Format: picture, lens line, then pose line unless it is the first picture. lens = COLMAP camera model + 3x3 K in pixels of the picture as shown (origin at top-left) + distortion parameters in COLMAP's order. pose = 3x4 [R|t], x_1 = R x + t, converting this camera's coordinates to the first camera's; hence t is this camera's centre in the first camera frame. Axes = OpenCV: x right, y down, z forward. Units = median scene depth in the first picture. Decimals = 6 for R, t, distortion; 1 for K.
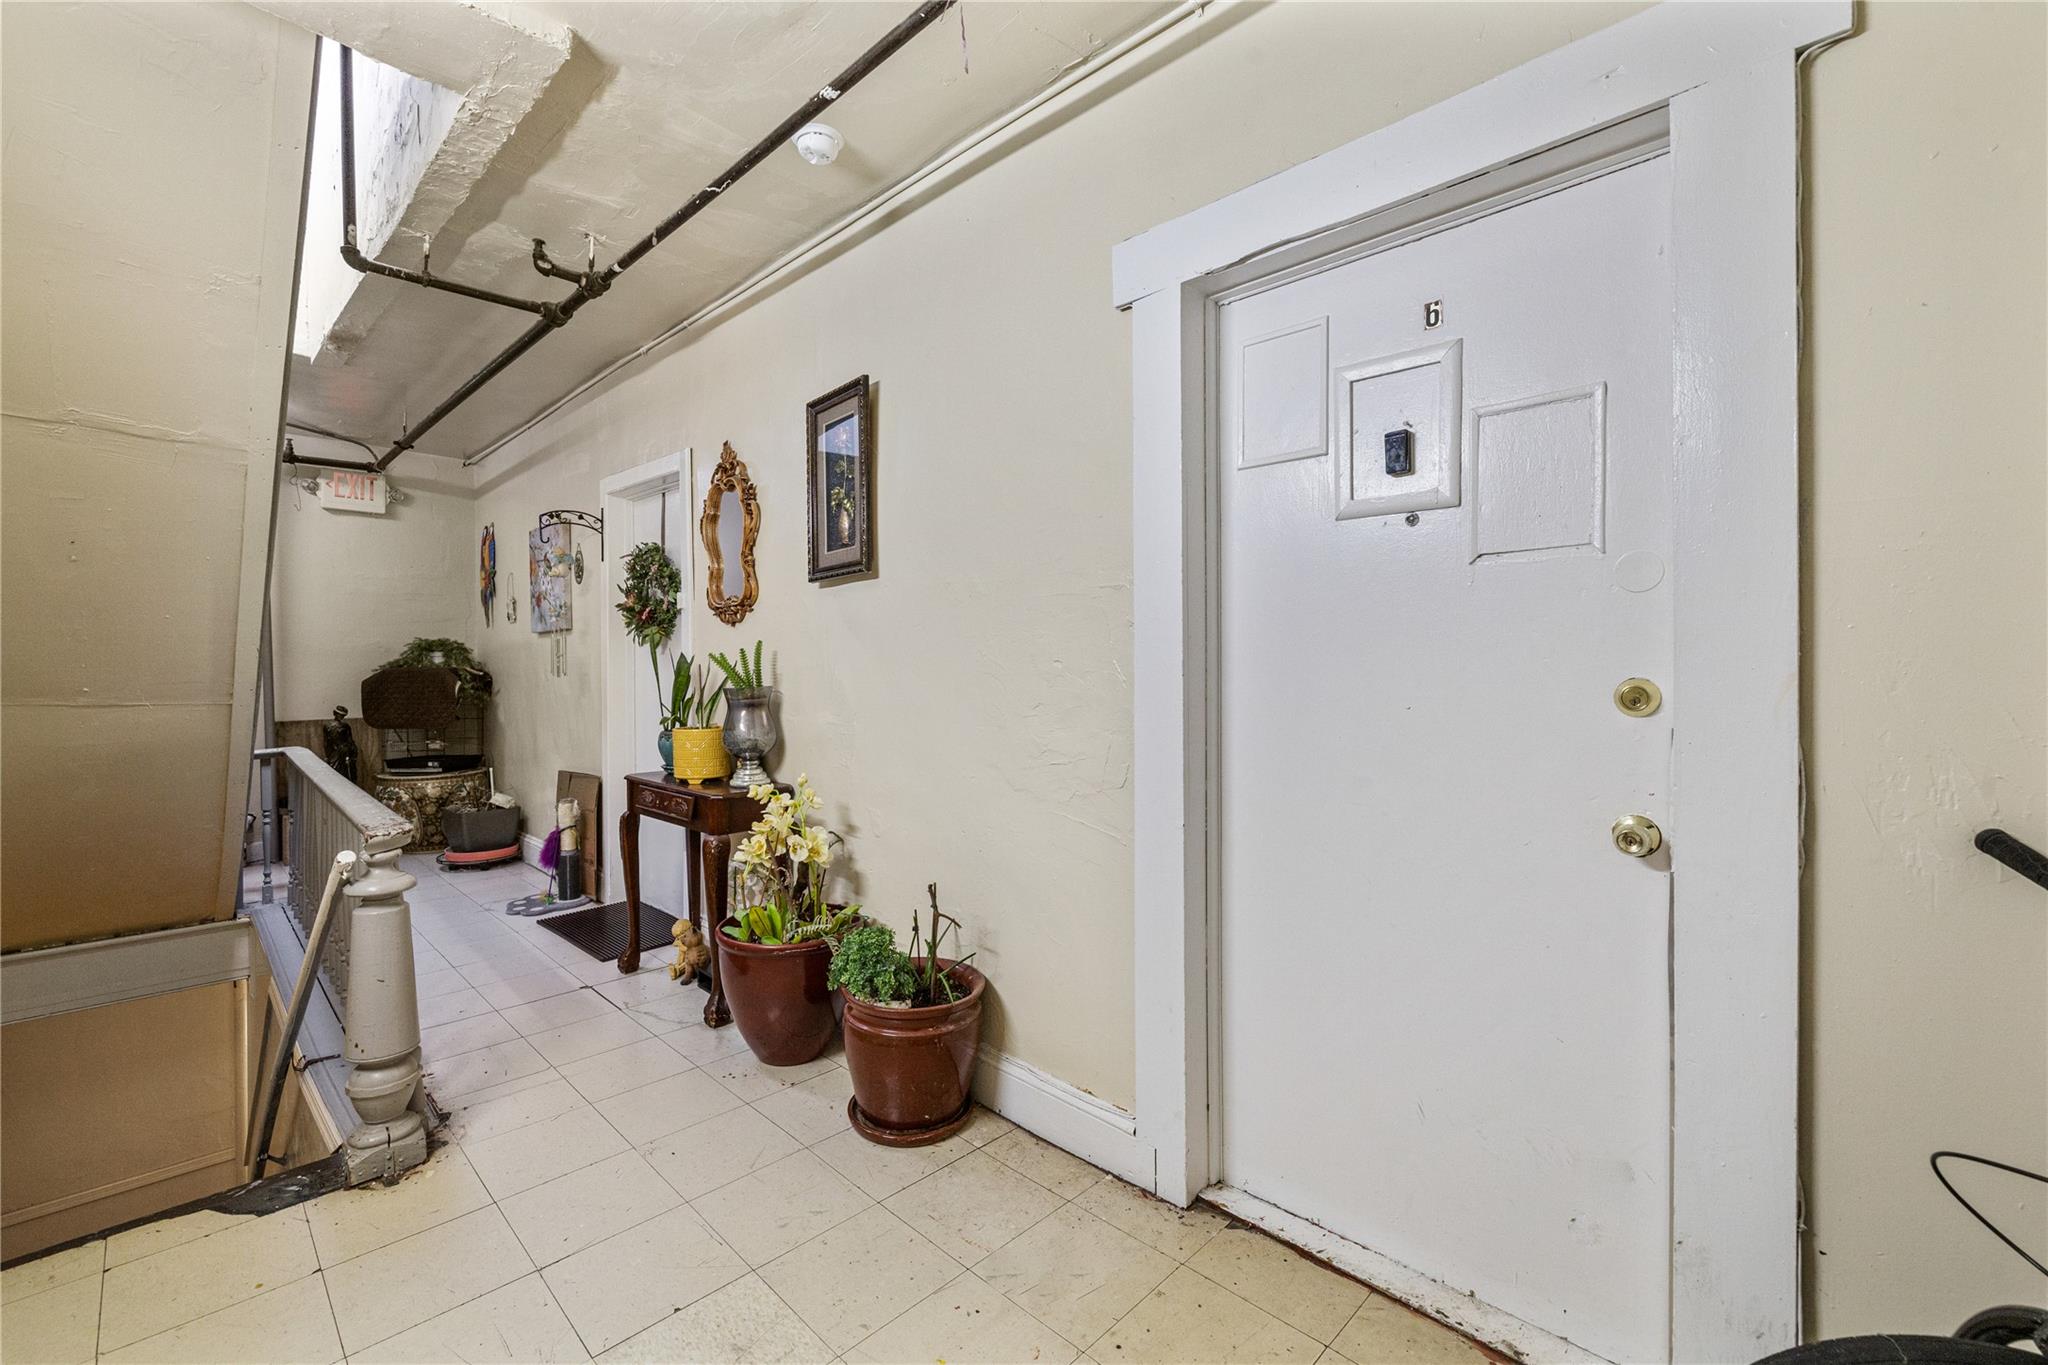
lens RADIAL K [[873.7, 0, 1037.5], [0, 873.7, 681.2], [0, 0, 1]] dist [0.000546, 0.000540]
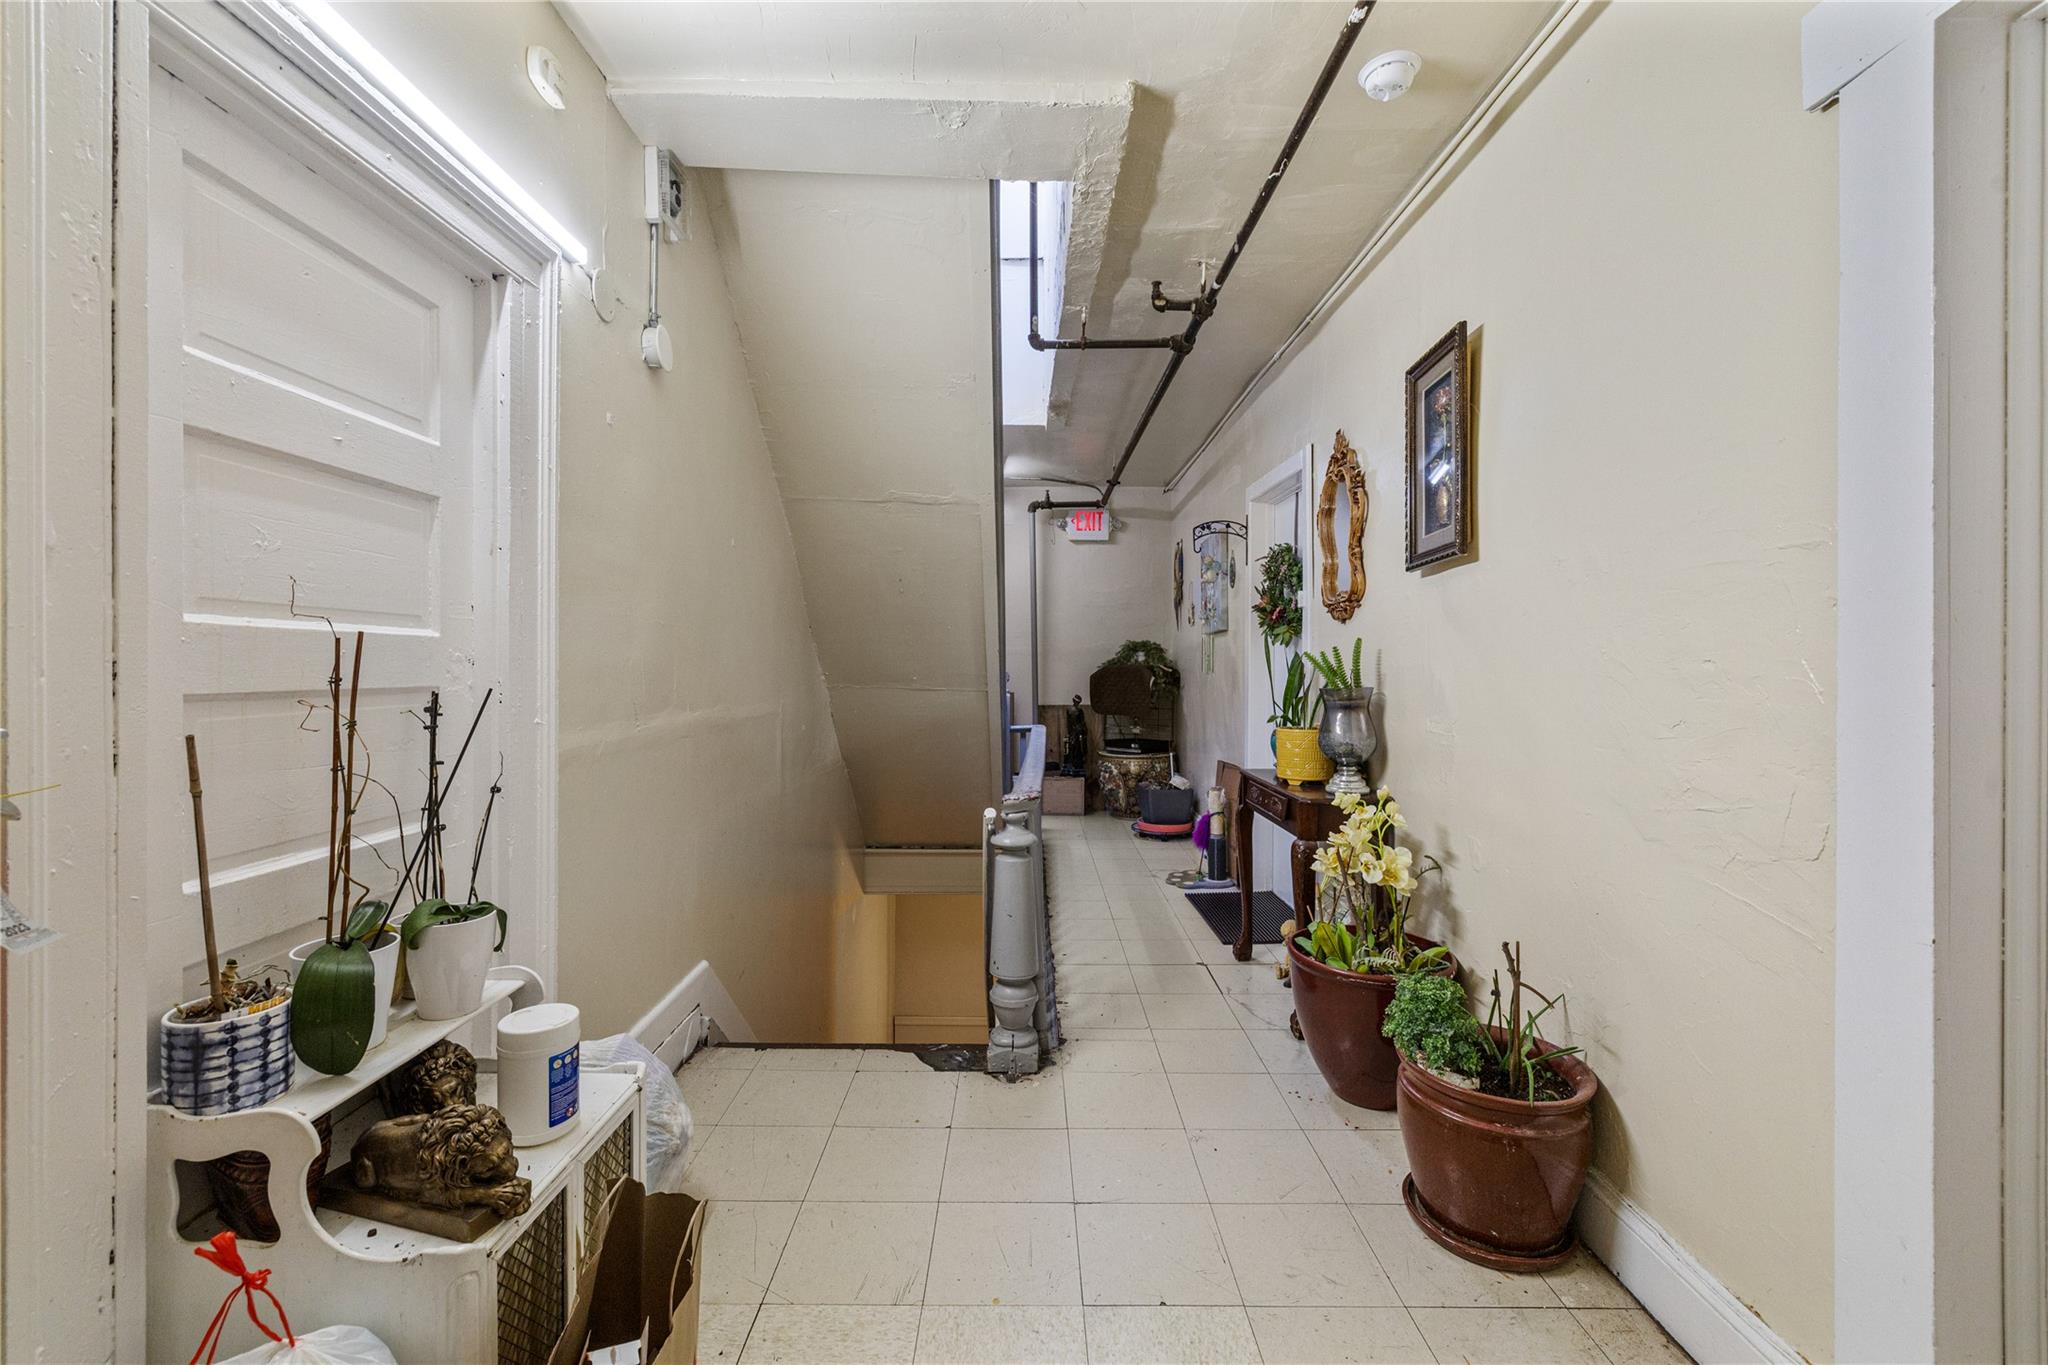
lens RADIAL K [[878.2, 0, 1023.8], [0, 878.2, 672.0], [0, 0, 1]] dist [0.001057, 0.000005]
pose [[0.689766, 0.011445, -0.723942, 0.121711], [-0.018285, 0.999832, -0.001616, -0.002589], [0.723802, 0.014352, 0.689859, 0.105480]]
